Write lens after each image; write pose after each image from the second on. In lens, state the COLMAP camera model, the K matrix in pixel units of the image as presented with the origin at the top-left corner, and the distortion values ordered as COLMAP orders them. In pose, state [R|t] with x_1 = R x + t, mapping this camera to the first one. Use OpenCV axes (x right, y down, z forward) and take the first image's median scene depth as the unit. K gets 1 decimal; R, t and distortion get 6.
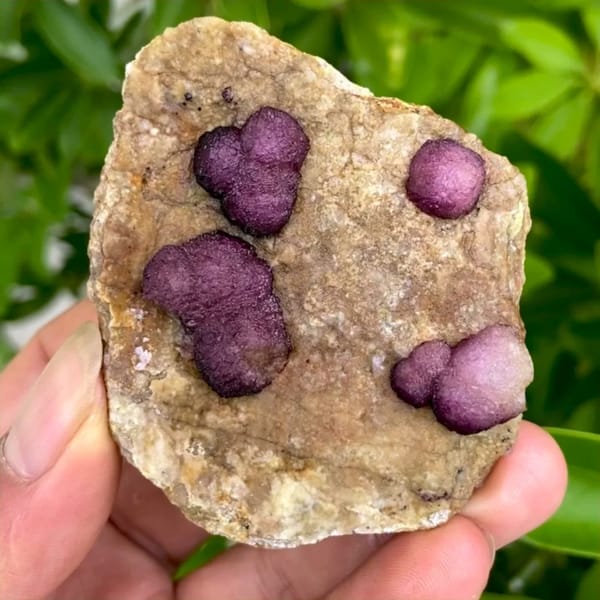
lens RADIAL K [[861.9, 0, 301.5], [0, 861.9, 287.7], [0, 0, 1]] dist [0.098855, 0.000000]
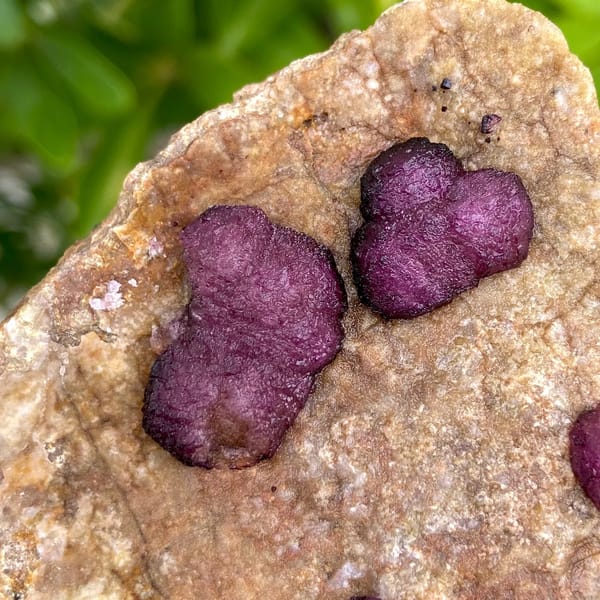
lens RADIAL K [[1132.5, 0, 304.1], [0, 1132.5, 290.9], [0, 0, 1]] dist [0.095240, 0.000000]
pose [[0.675814, 0.729001, -0.108778, 0.007338], [-0.736914, 0.671329, -0.079215, 0.037233], [0.015278, 0.133695, 0.990905, 0.146960]]
